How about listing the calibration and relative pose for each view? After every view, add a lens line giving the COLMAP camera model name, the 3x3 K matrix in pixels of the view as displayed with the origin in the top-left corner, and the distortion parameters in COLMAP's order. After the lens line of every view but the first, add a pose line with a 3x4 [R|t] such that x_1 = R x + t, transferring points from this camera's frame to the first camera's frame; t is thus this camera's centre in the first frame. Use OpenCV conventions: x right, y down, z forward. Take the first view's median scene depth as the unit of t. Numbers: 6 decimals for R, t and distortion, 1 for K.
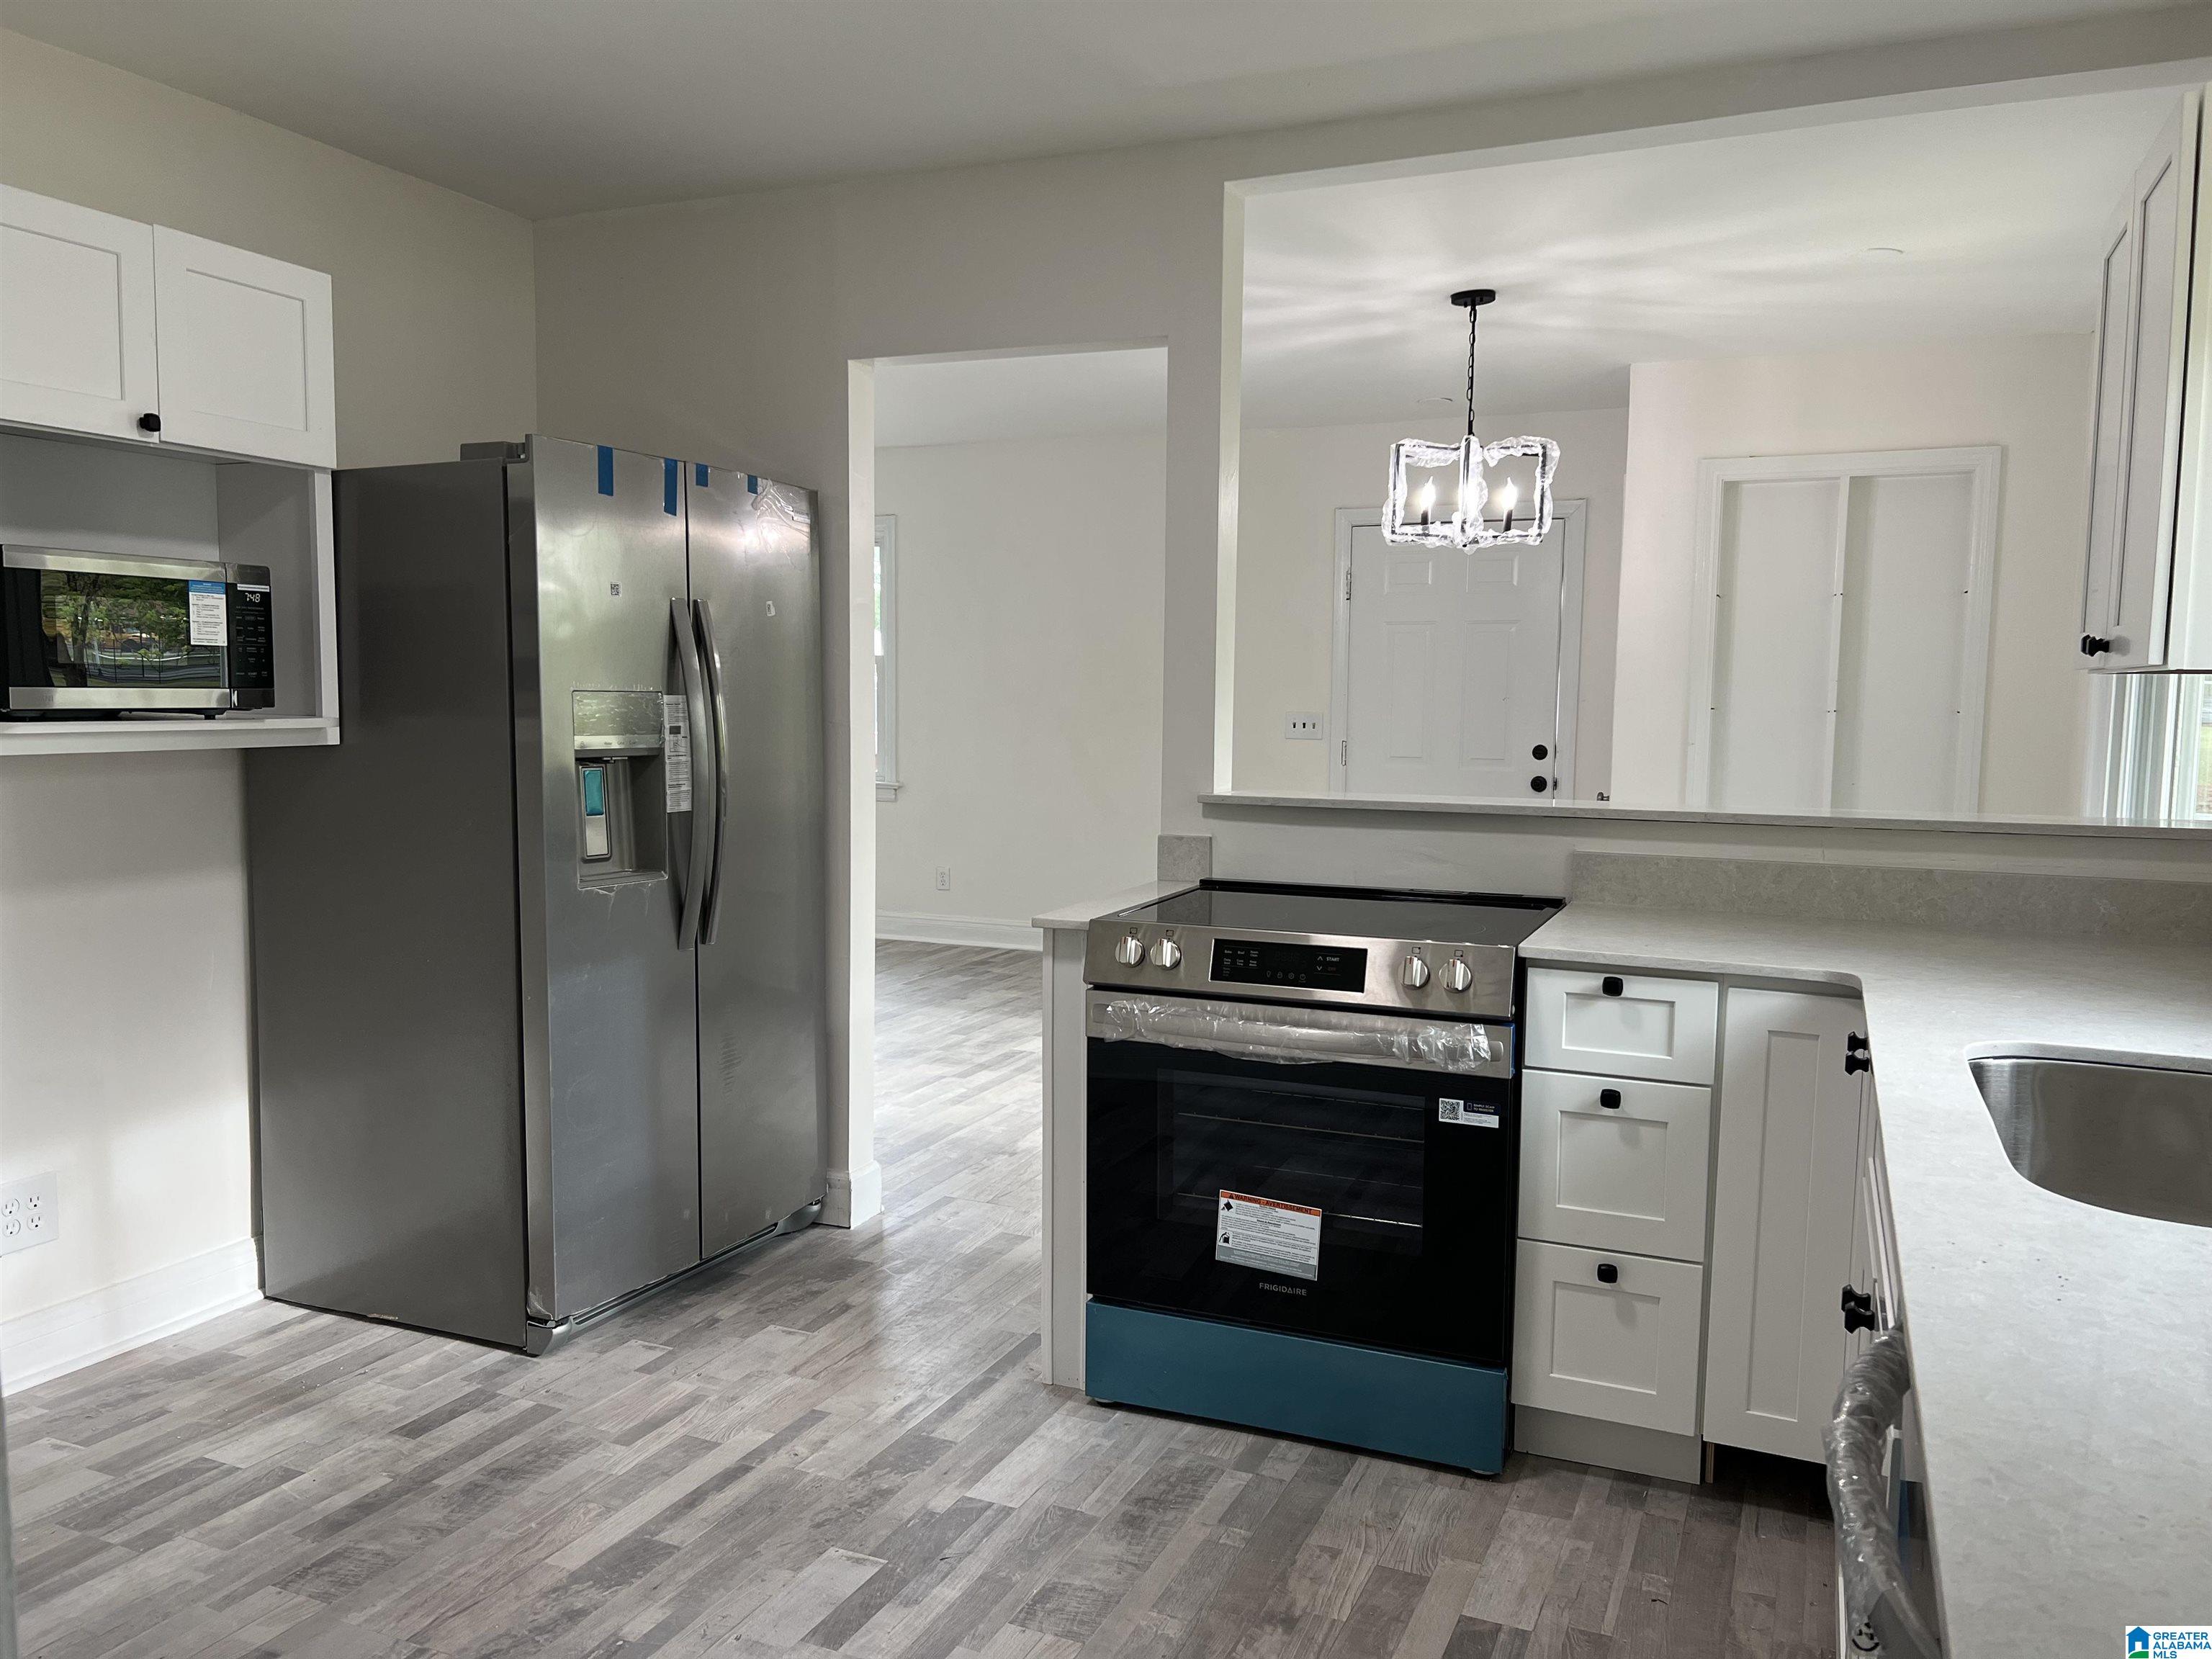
lens RADIAL K [[1672.6, 0, 1097.8], [0, 1672.6, 817.8], [0, 0, 1]] dist [0.065559, -0.061773]
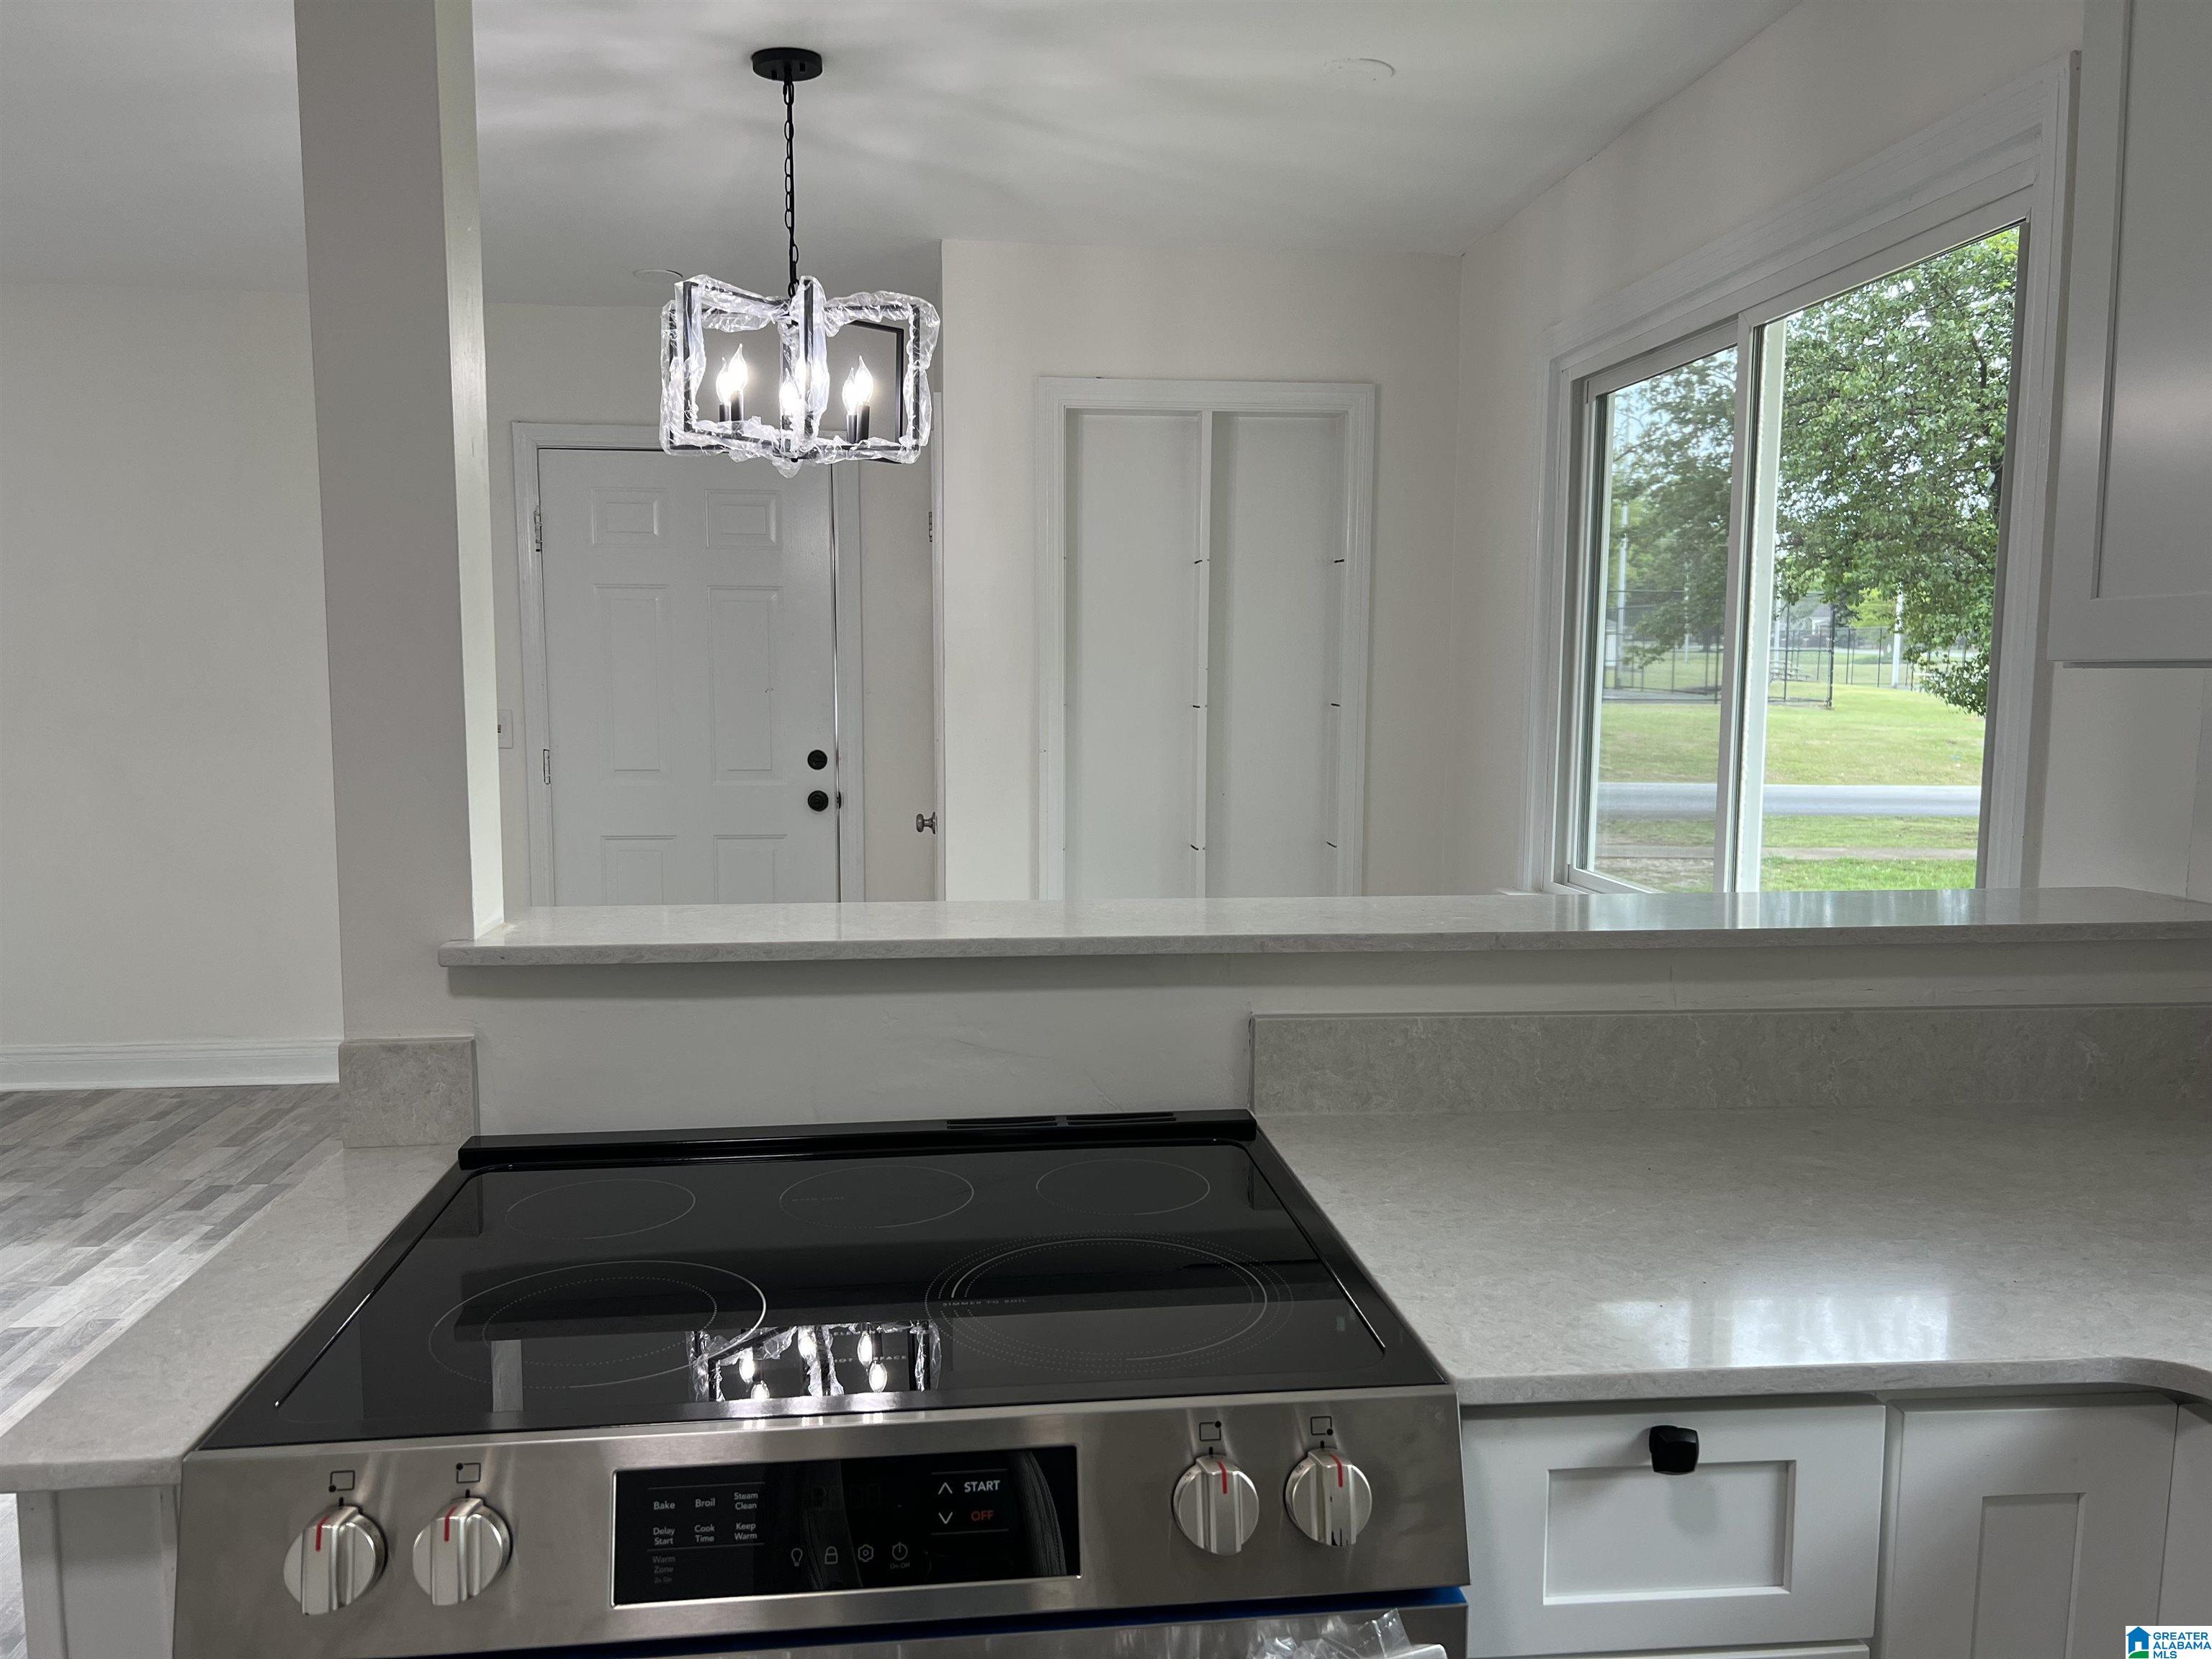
lens RADIAL K [[1672.6, 0, 1103.6], [0, 1672.6, 829.4], [0, 0, 1]] dist [0.065559, -0.061773]
pose [[0.867510, -0.055273, 0.494340, -0.006366], [0.044936, 0.998452, 0.032782, -0.061942], [-0.495386, -0.006225, 0.868651, 0.640590]]
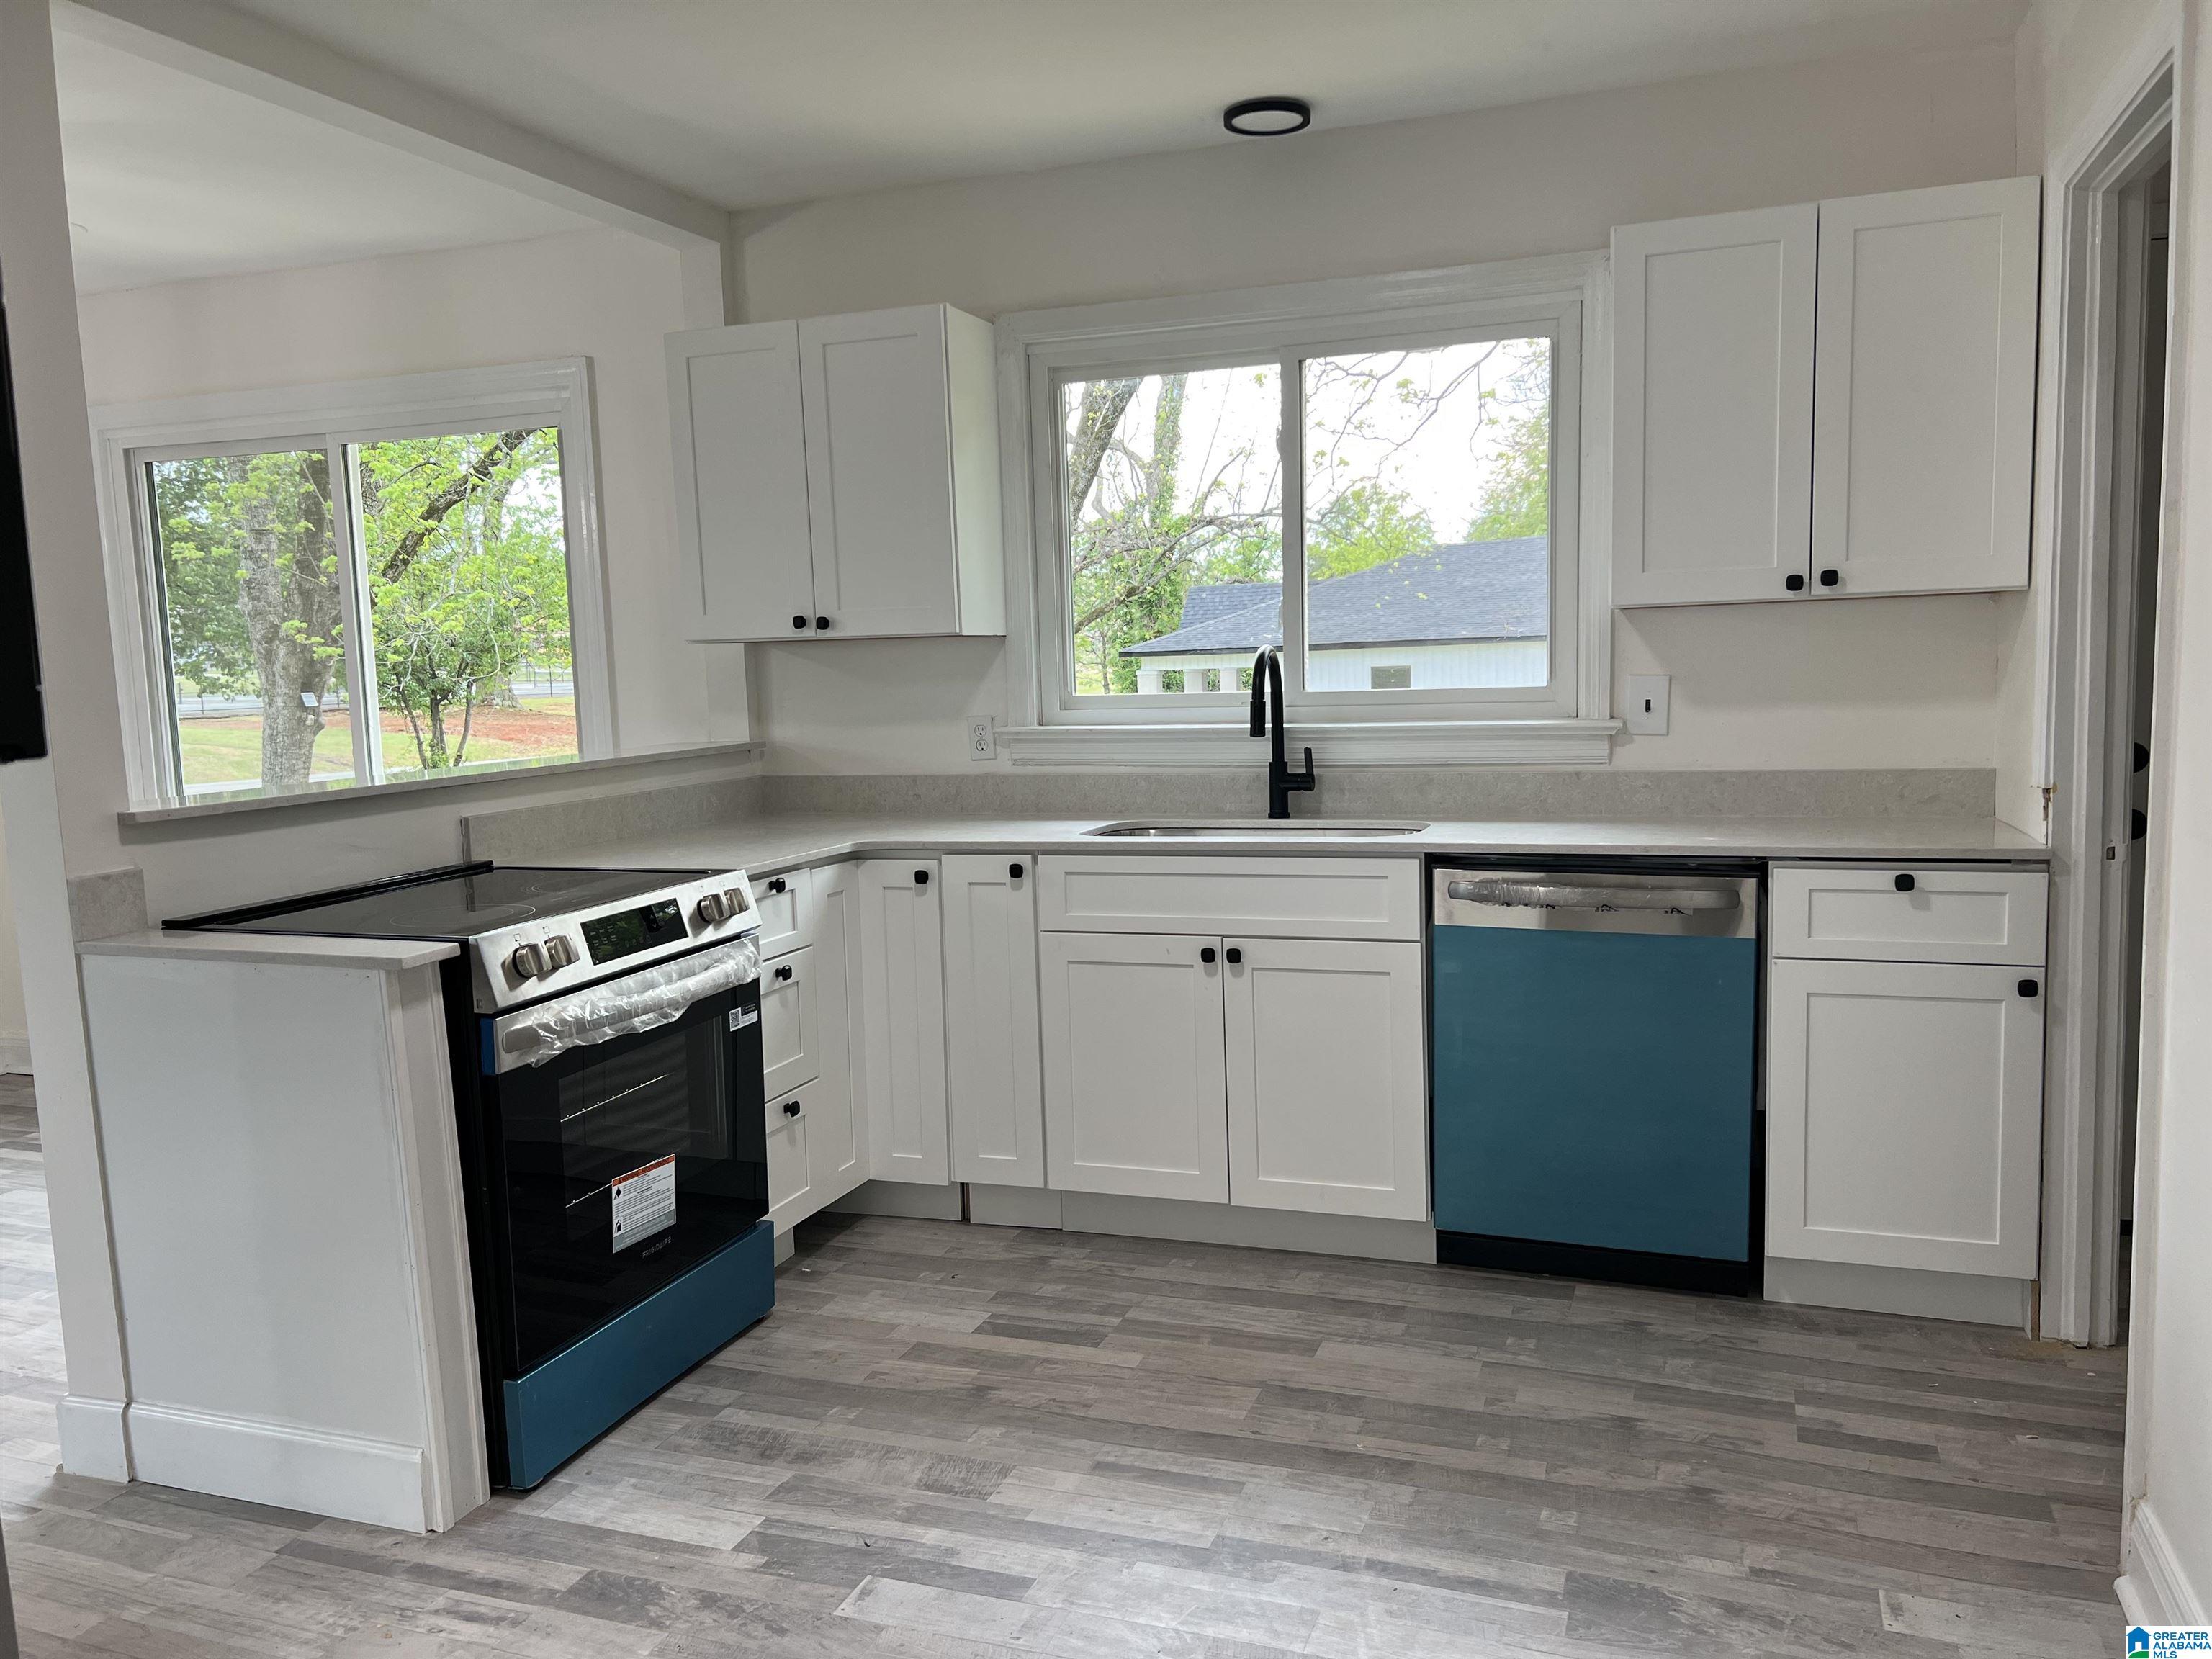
lens RADIAL K [[1672.6, 0, 1085.1], [0, 1672.6, 835.1], [0, 0, 1]] dist [0.065559, -0.061773]
pose [[-0.050182, -0.116658, 0.991904, -0.858407], [0.112694, 0.986151, 0.121682, -0.058376], [-0.992362, 0.117888, -0.036340, 0.729685]]
